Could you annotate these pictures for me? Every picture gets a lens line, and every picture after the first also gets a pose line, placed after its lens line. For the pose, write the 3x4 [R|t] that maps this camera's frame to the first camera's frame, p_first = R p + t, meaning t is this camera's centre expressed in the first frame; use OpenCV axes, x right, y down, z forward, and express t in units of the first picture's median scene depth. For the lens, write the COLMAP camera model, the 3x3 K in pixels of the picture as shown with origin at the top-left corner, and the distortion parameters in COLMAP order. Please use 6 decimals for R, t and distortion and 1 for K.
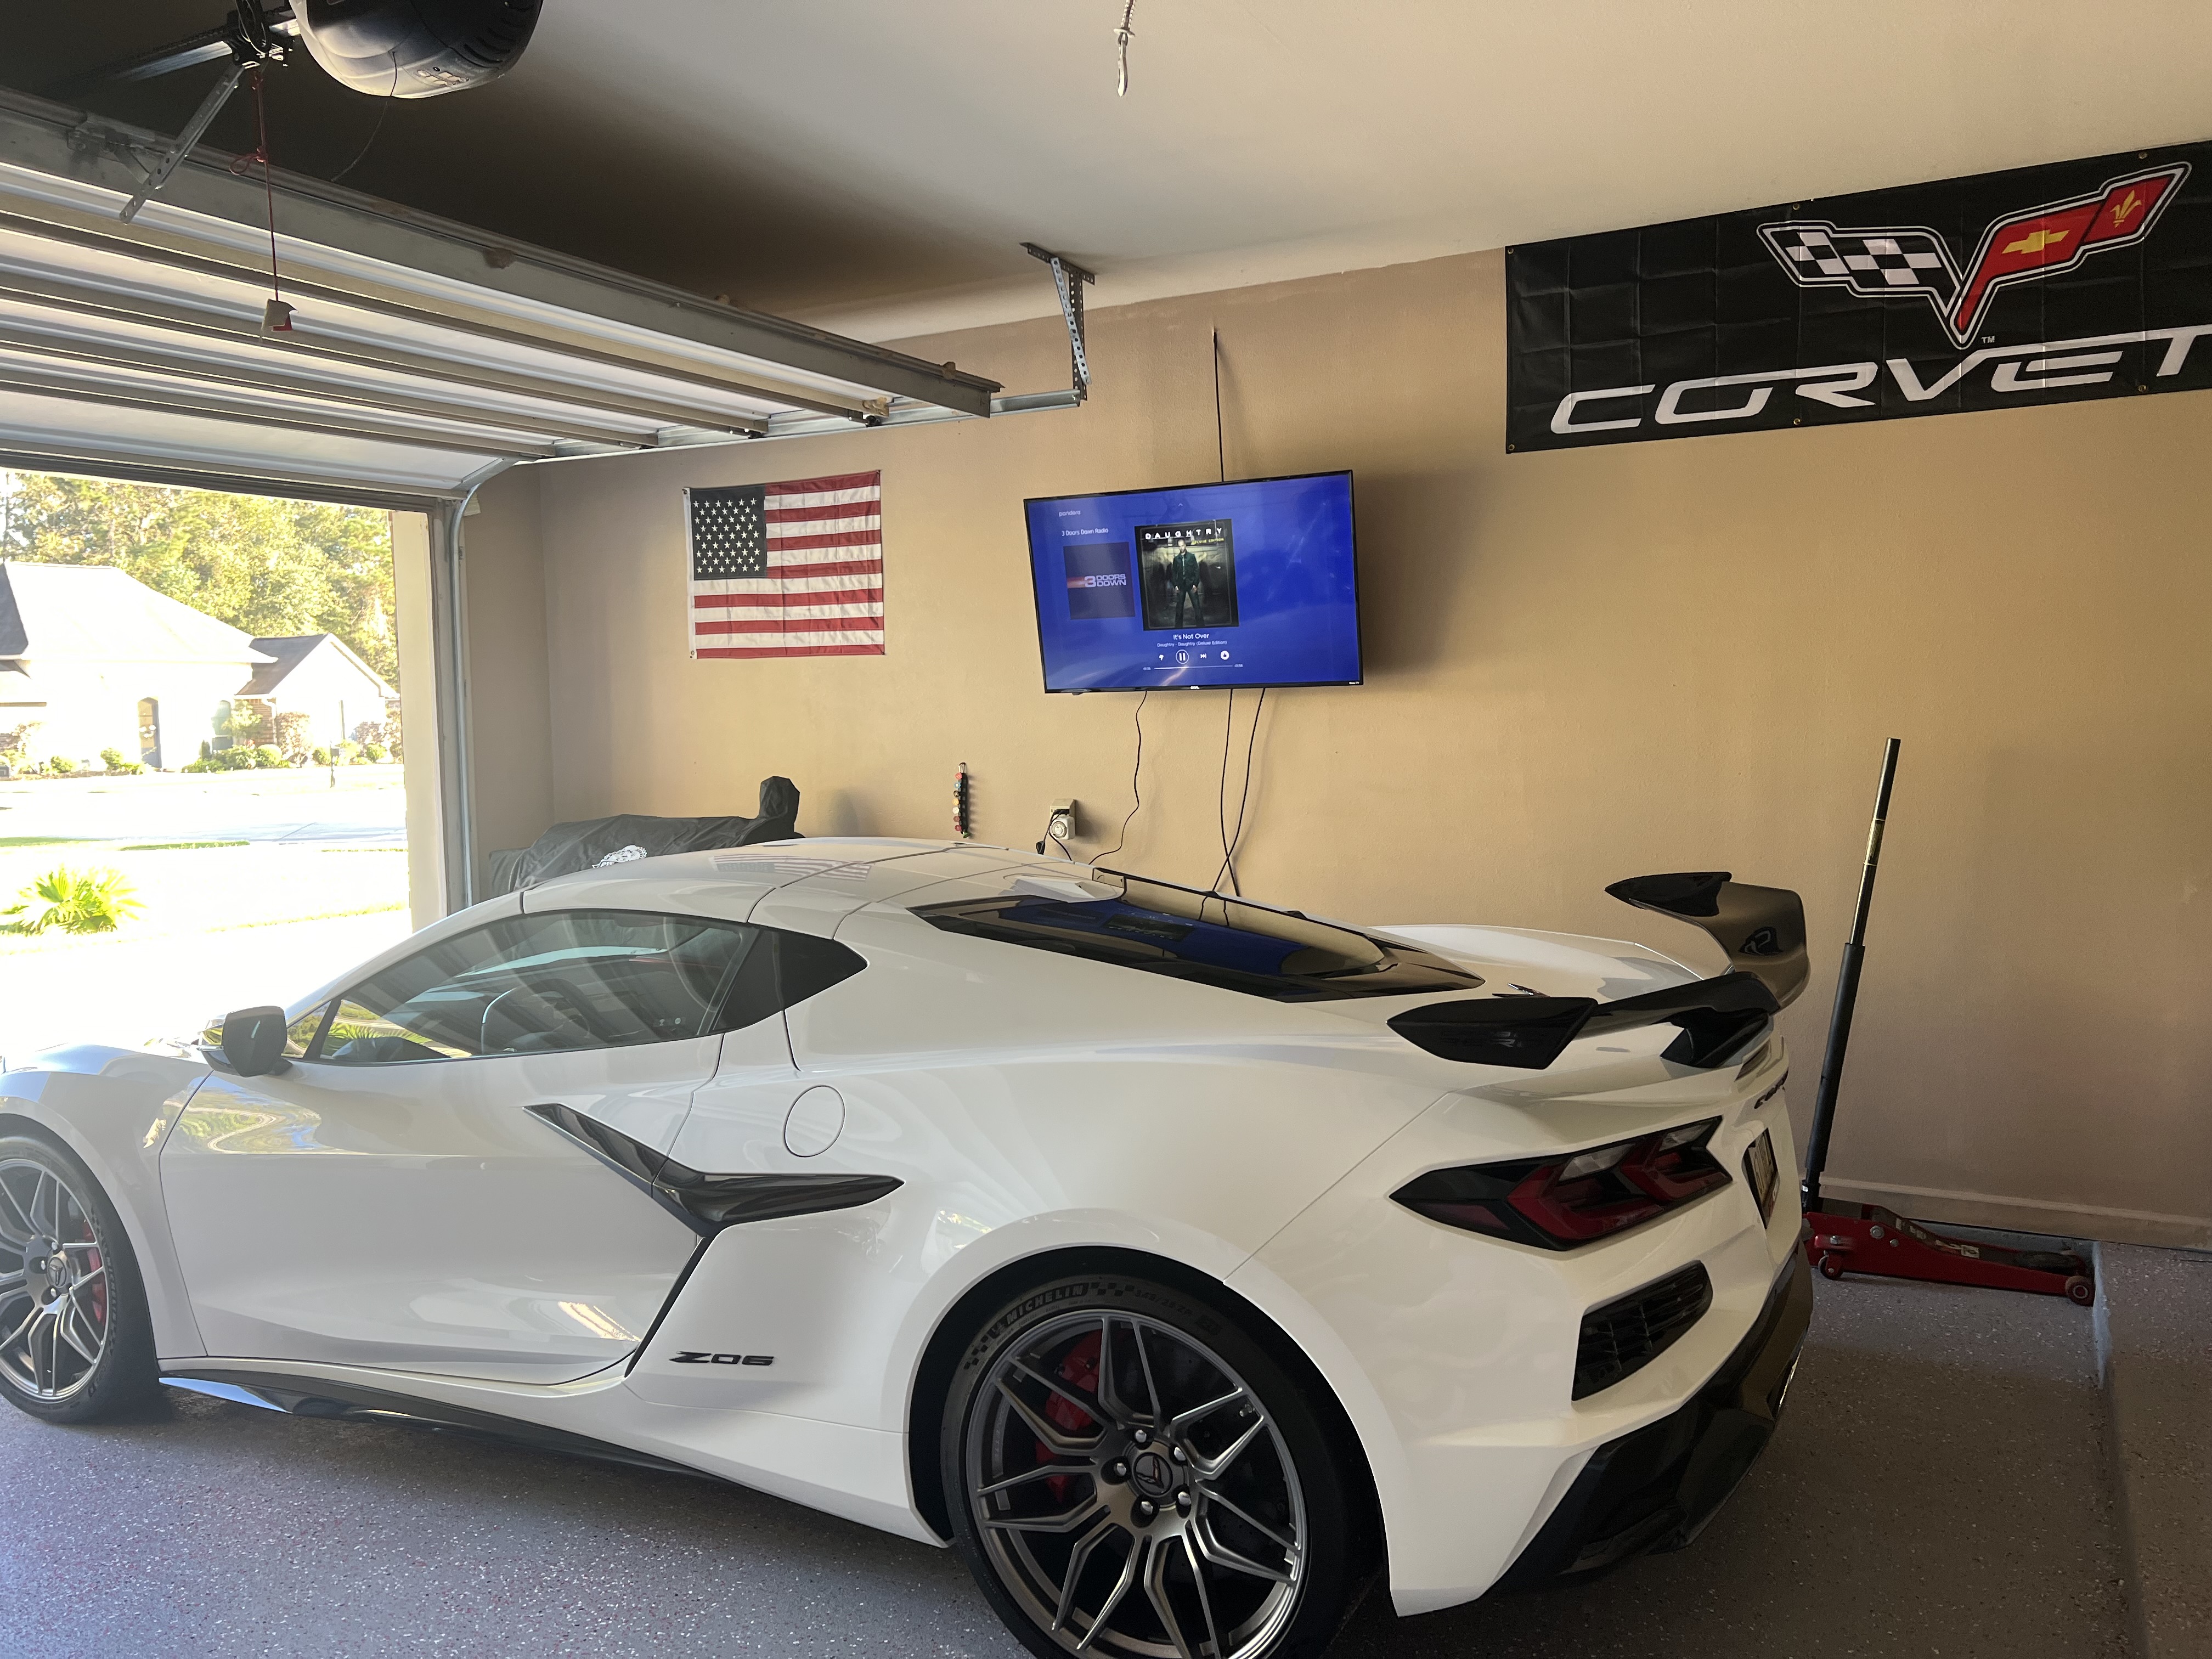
lens RADIAL K [[1626.8, 0, 1106.0], [0, 1626.8, 829.5], [0, 0, 1]] dist [0.063346, -0.092772]
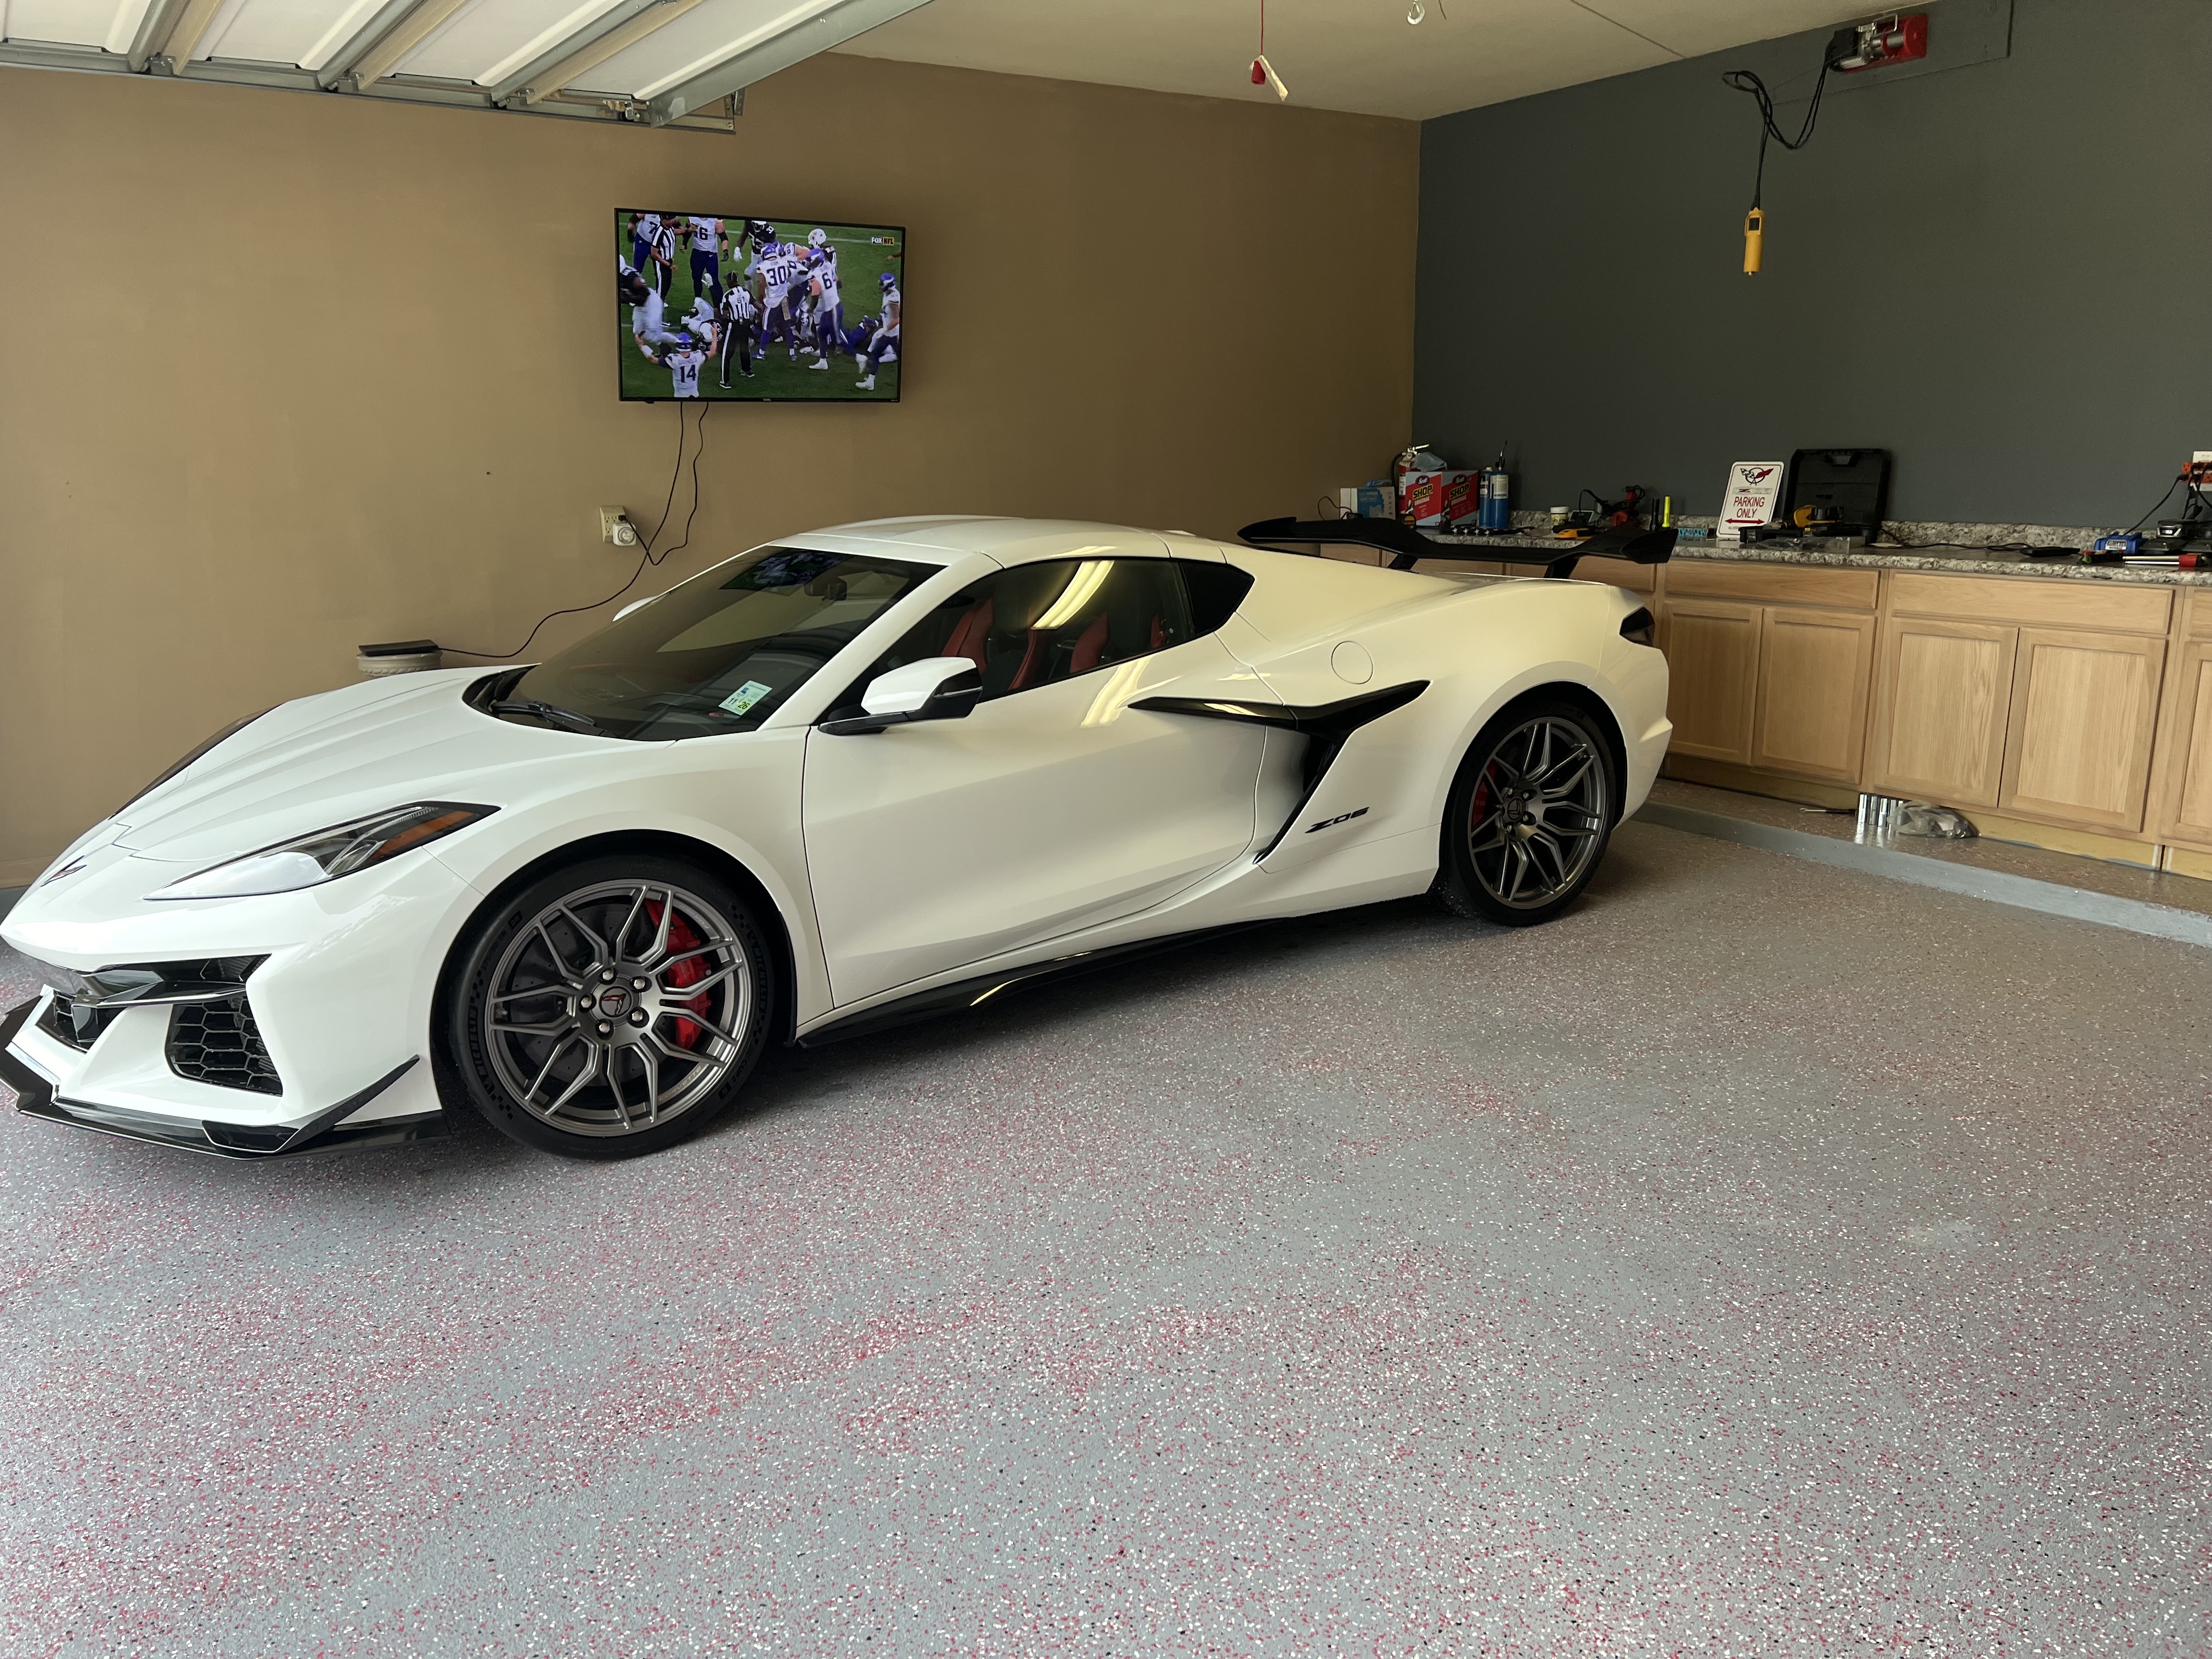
lens RADIAL K [[1699.0, 0, 1097.1], [0, 1699.0, 869.9], [0, 0, 1]] dist [-0.004713, 0.002116]
pose [[0.492304, -0.202237, 0.846603, -0.933410], [0.066185, 0.978515, 0.195261, 0.019172], [-0.867904, -0.040095, 0.495112, 0.209668]]
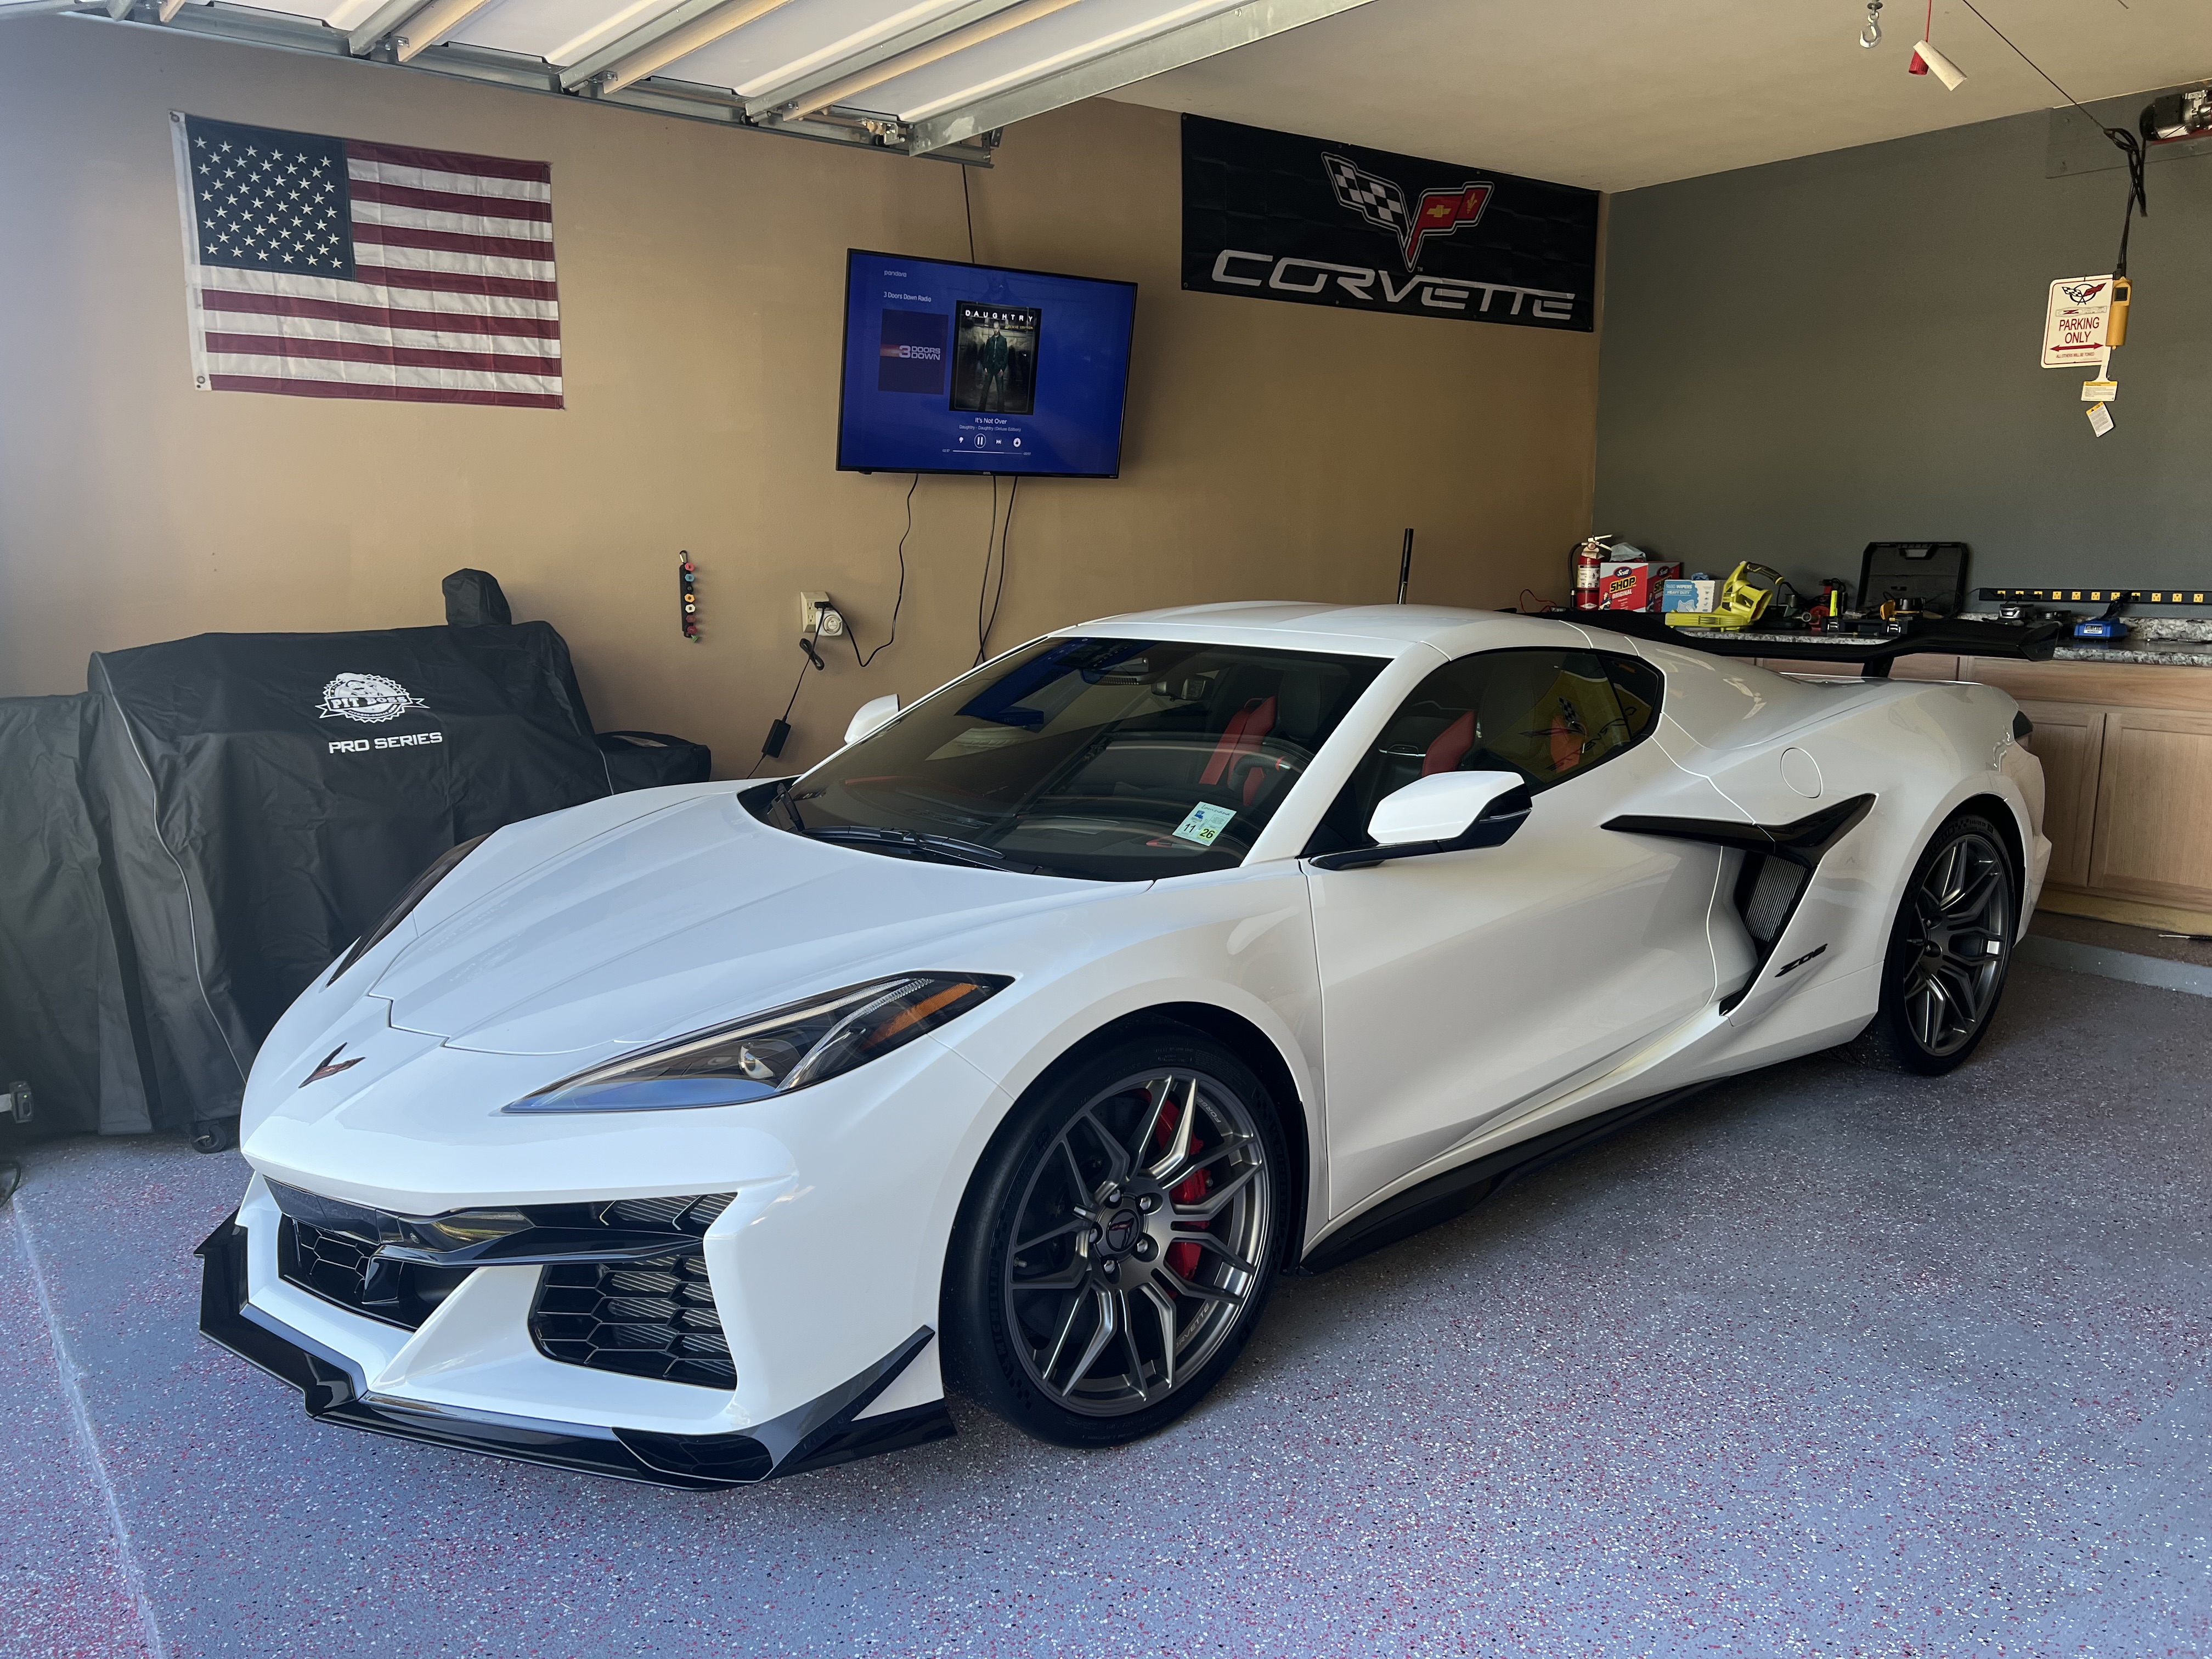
lens RADIAL K [[1703.6, 0, 1095.3], [0, 1703.6, 830.6], [0, 0, 1]] dist [0.001377, -0.008563]
pose [[0.416316, -0.136283, 0.898948, -0.911381], [0.061073, 0.990661, 0.121903, 0.008414], [-0.907166, 0.004151, 0.420752, 0.503217]]
